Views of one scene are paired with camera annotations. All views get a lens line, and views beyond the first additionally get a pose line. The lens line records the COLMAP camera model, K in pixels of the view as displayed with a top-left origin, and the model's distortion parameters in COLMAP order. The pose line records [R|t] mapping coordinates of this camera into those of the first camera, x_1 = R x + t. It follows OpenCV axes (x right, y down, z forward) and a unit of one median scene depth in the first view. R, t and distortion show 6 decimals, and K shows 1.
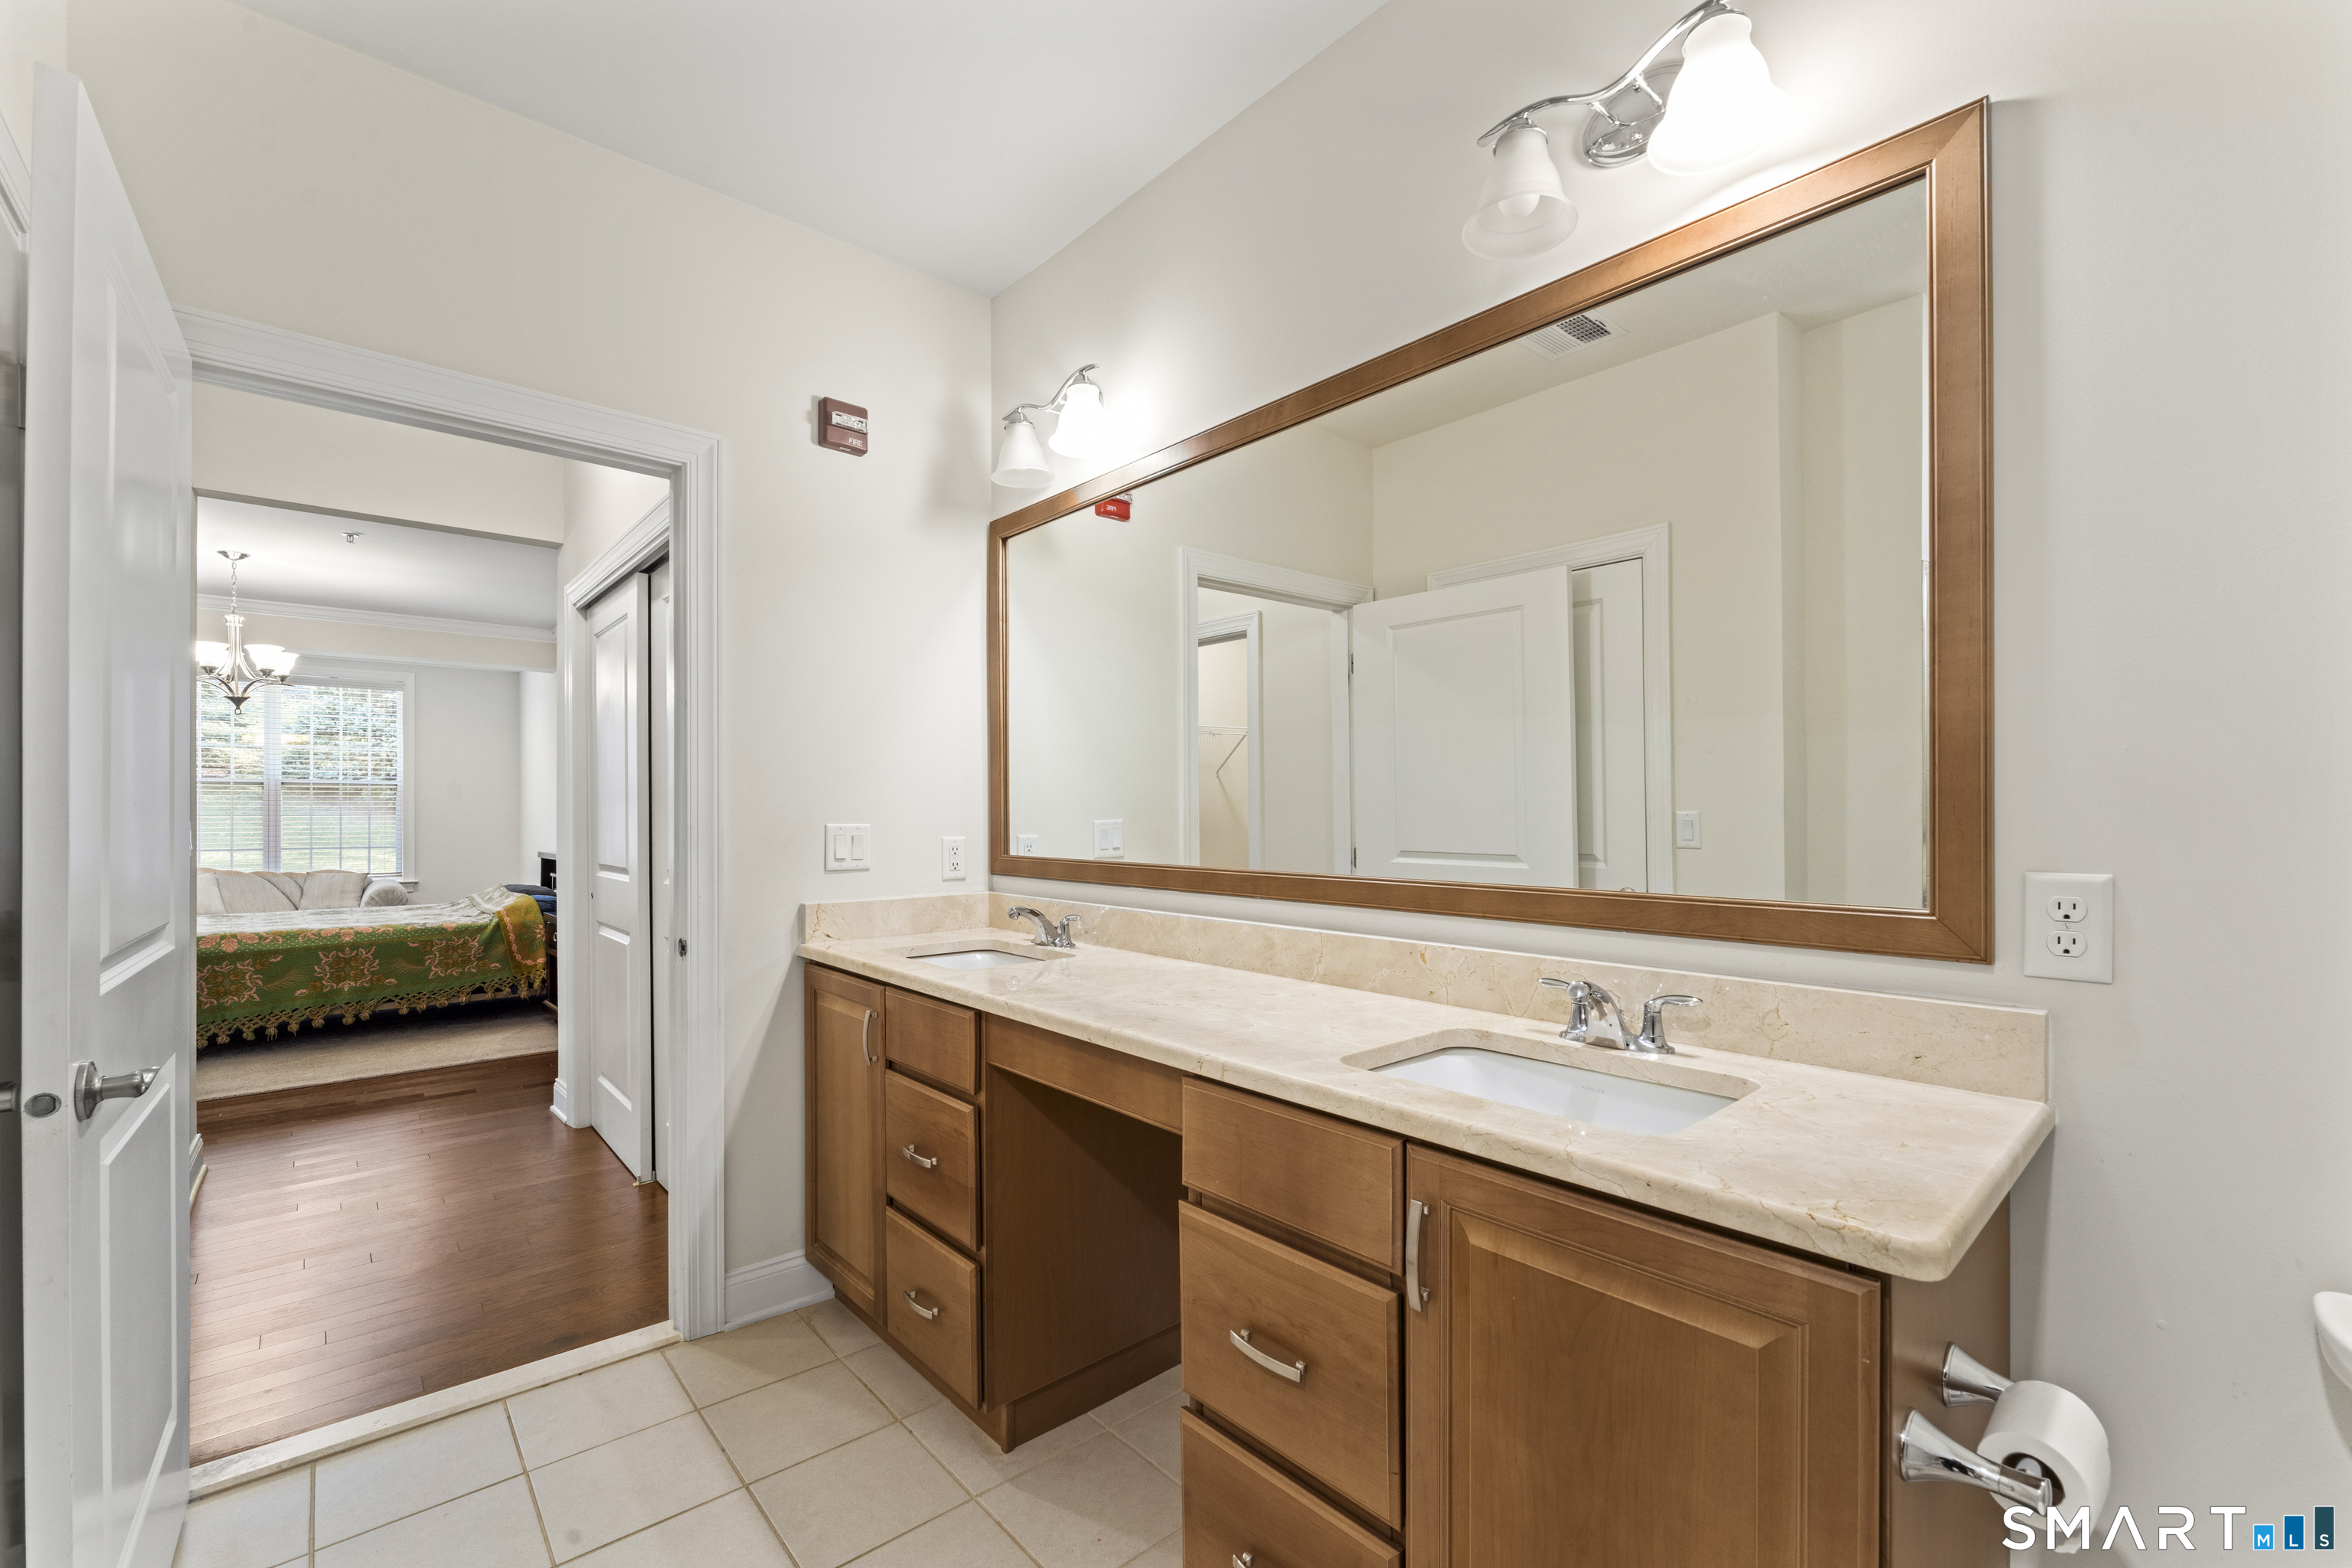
lens RADIAL K [[970.4, 0, 1167.9], [0, 970.4, 817.2], [0, 0, 1]] dist [-0.000836, -0.000014]
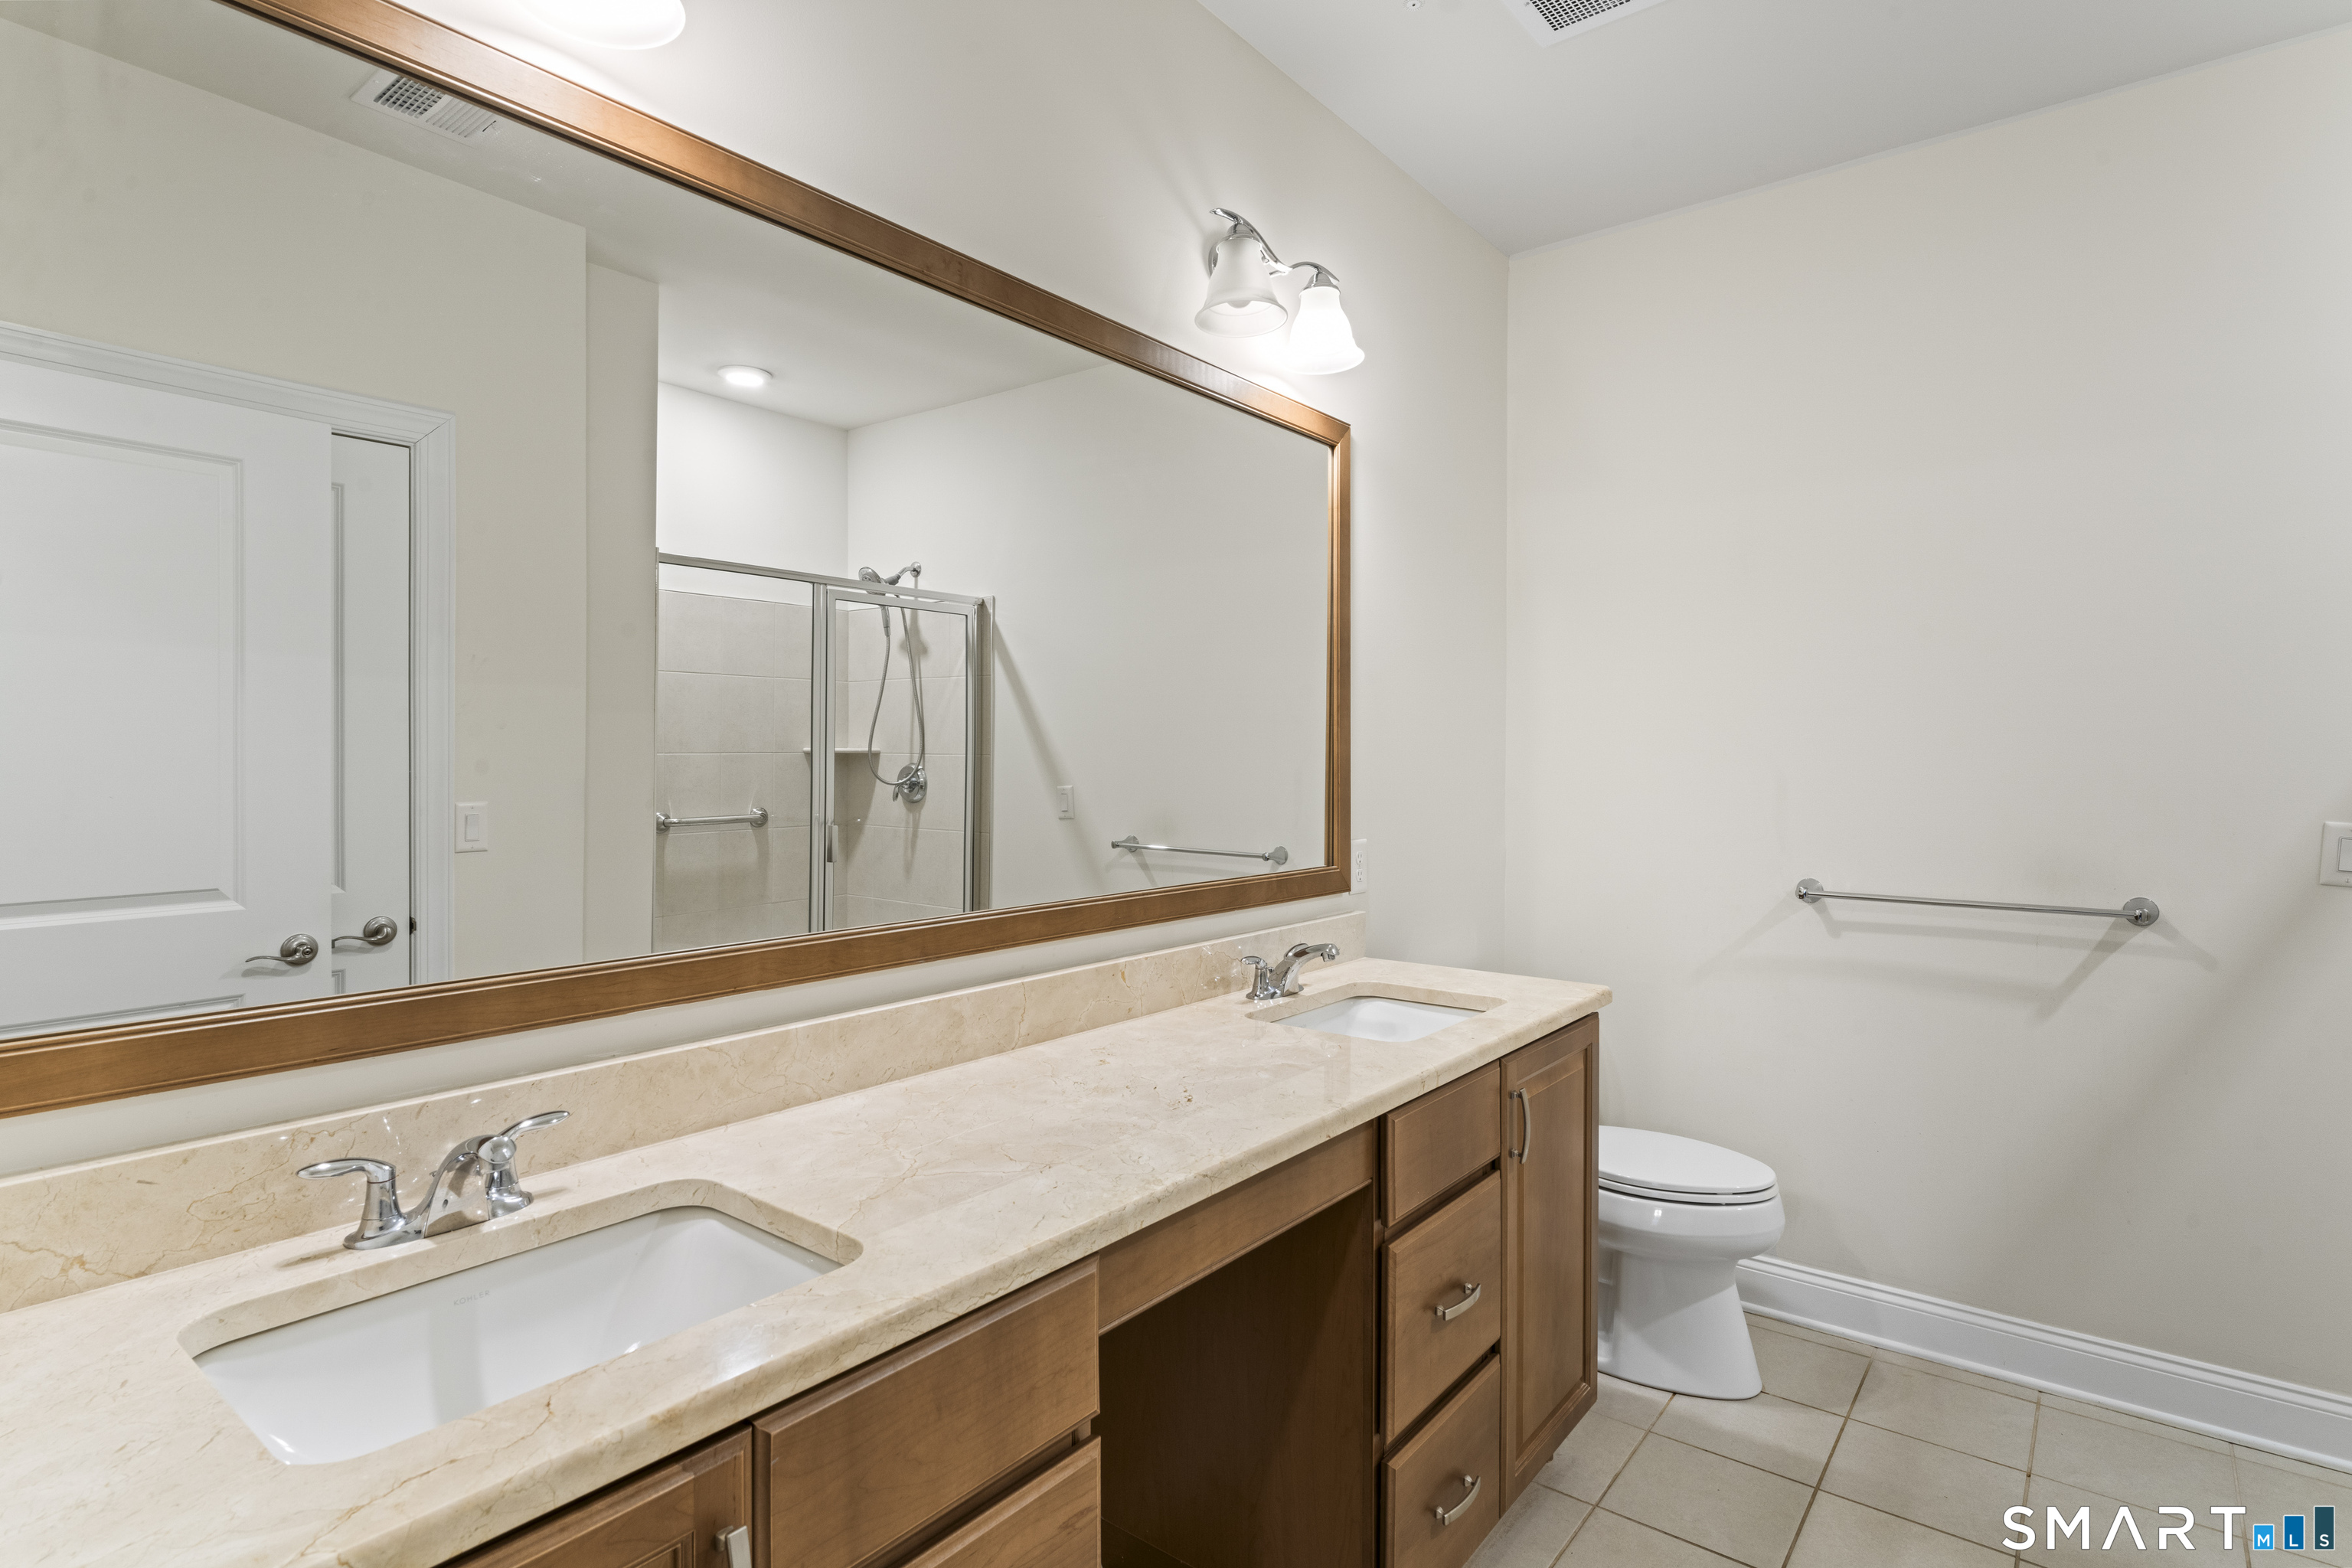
lens RADIAL K [[1185.2, 0, 1176.0], [0, 1185.2, 784.0], [0, 0, 1]] dist [-0.000551, 0.000062]
pose [[-0.179718, -0.011852, 0.983647, -0.779434], [0.009772, 0.999857, 0.013833, -0.052051], [-0.983670, 0.012098, -0.179576, 1.014862]]
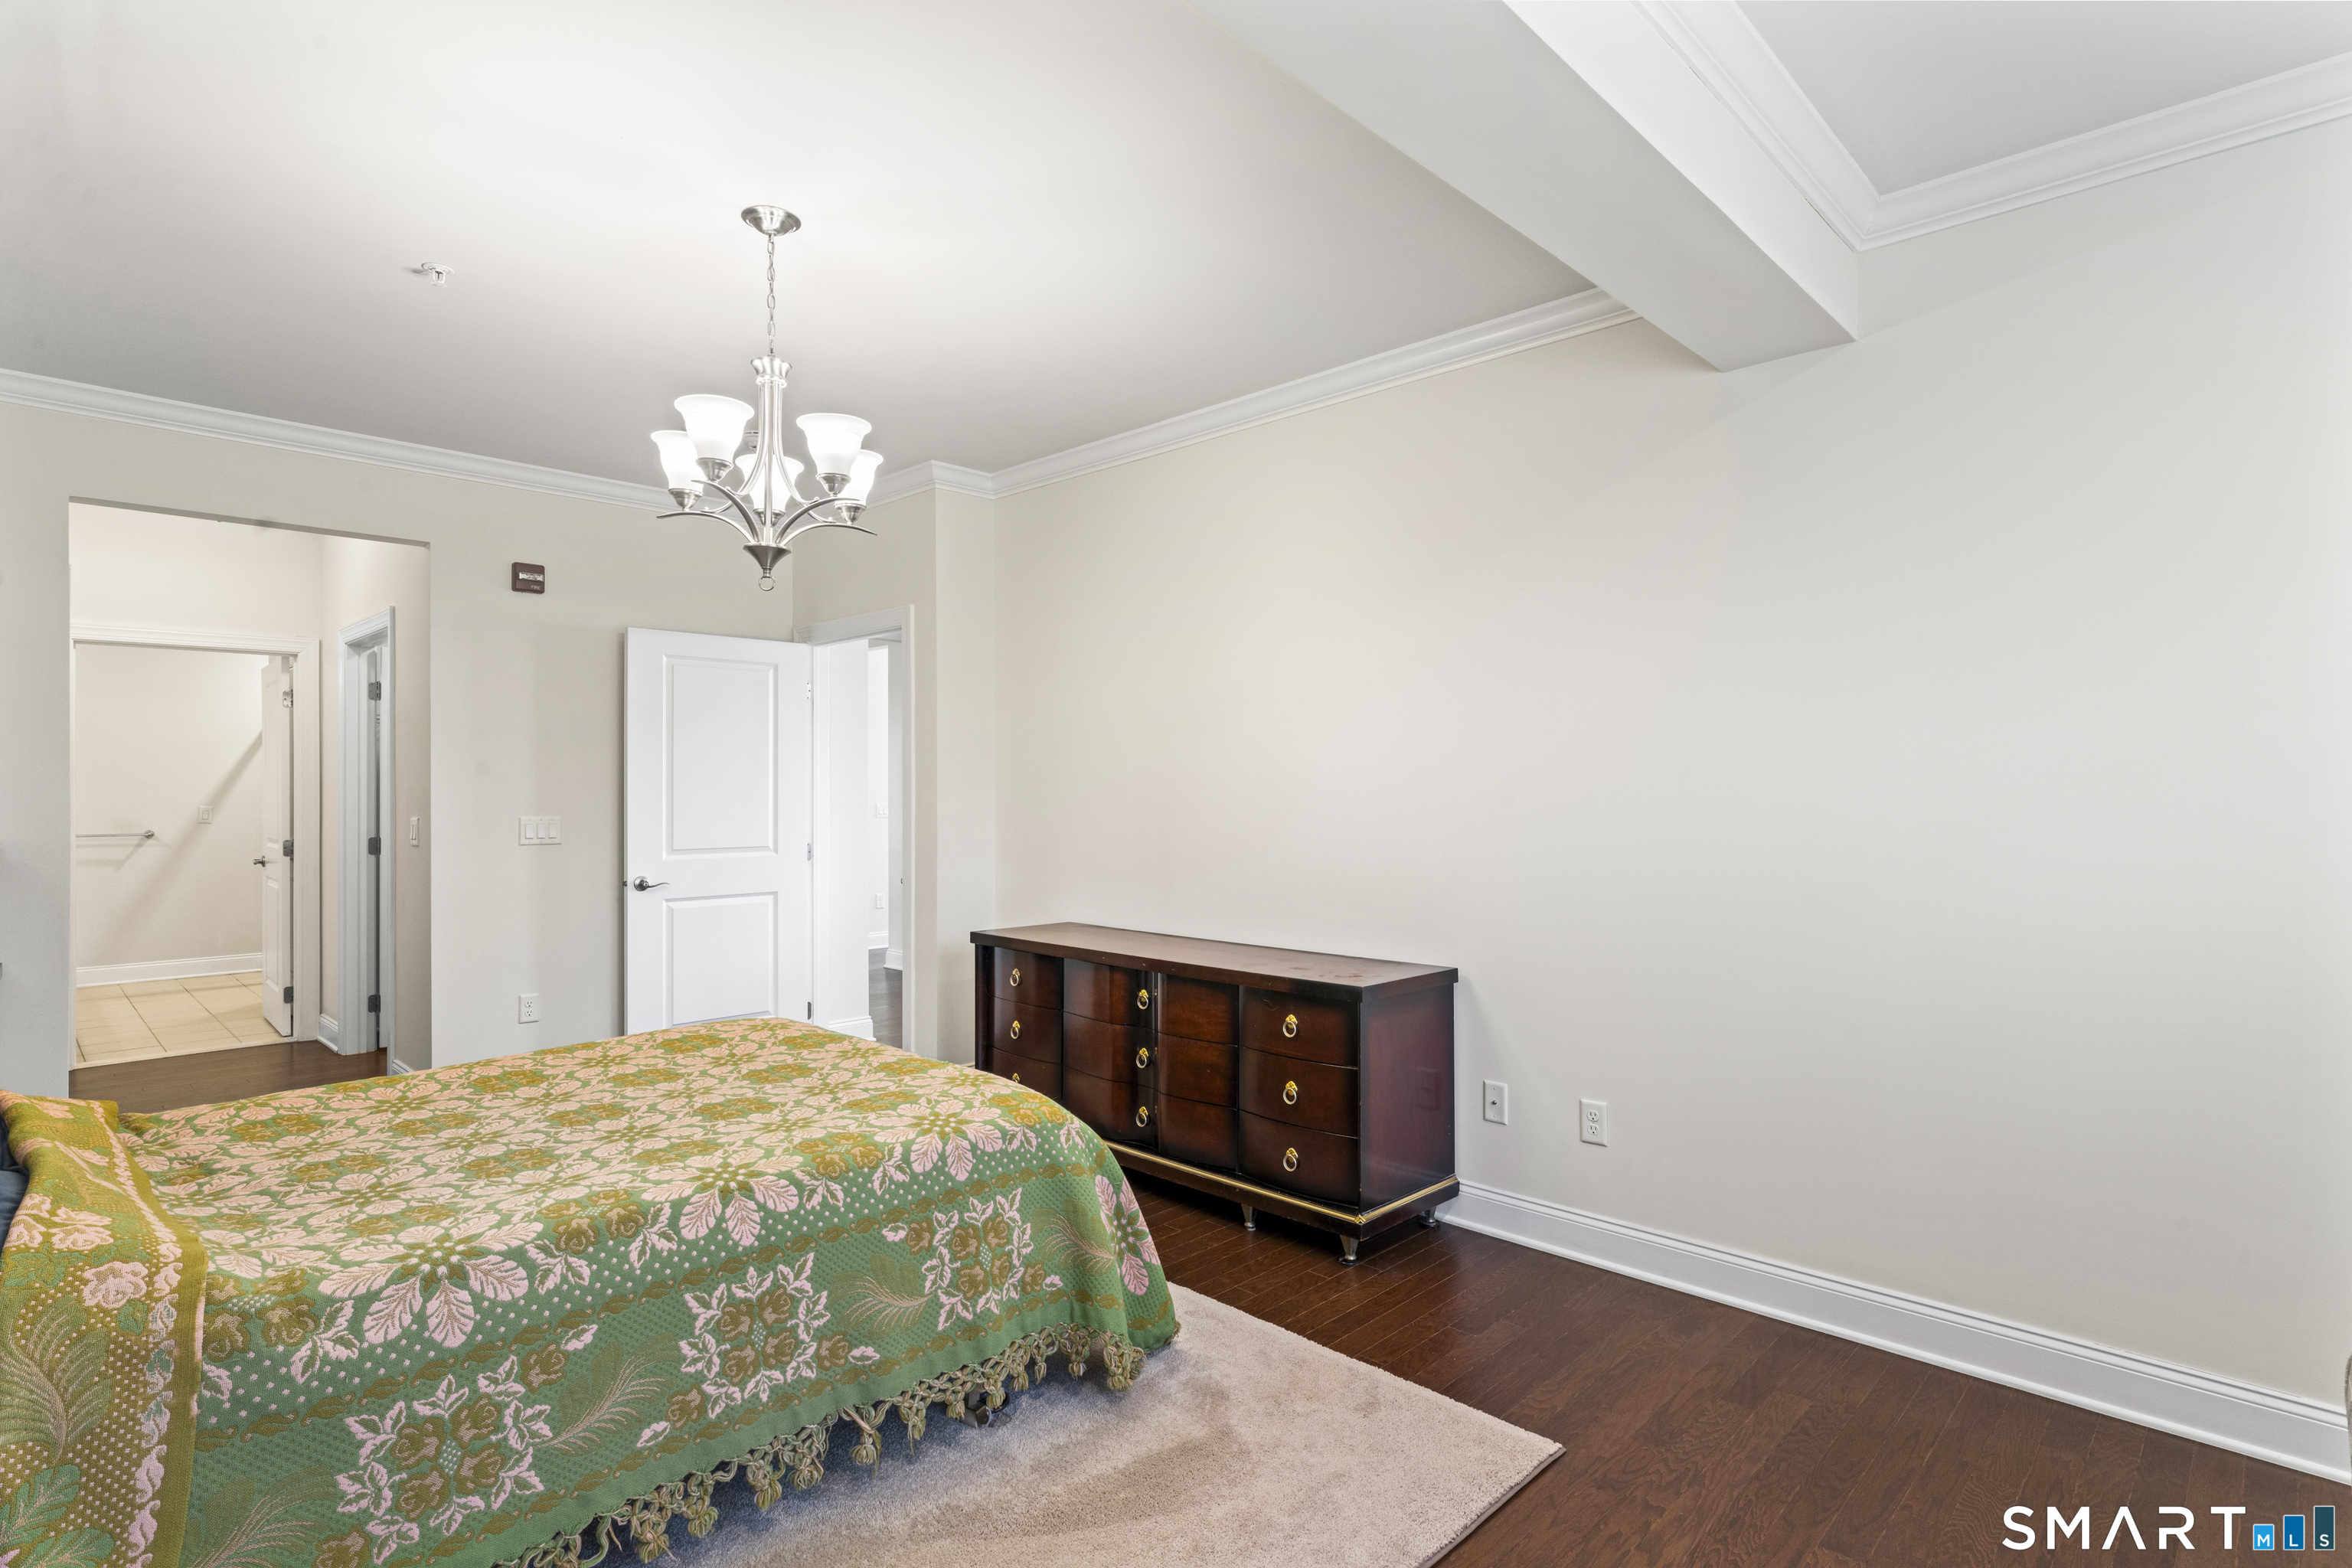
lens RADIAL K [[1185.2, 0, 1176.0], [0, 1185.2, 784.0], [0, 0, 1]] dist [-0.000551, 0.000062]
pose [[-0.996750, 0.004726, -0.080413, -2.532817], [0.004530, 0.999986, 0.002621, -0.065952], [0.080424, 0.002248, -0.996758, 3.545876]]
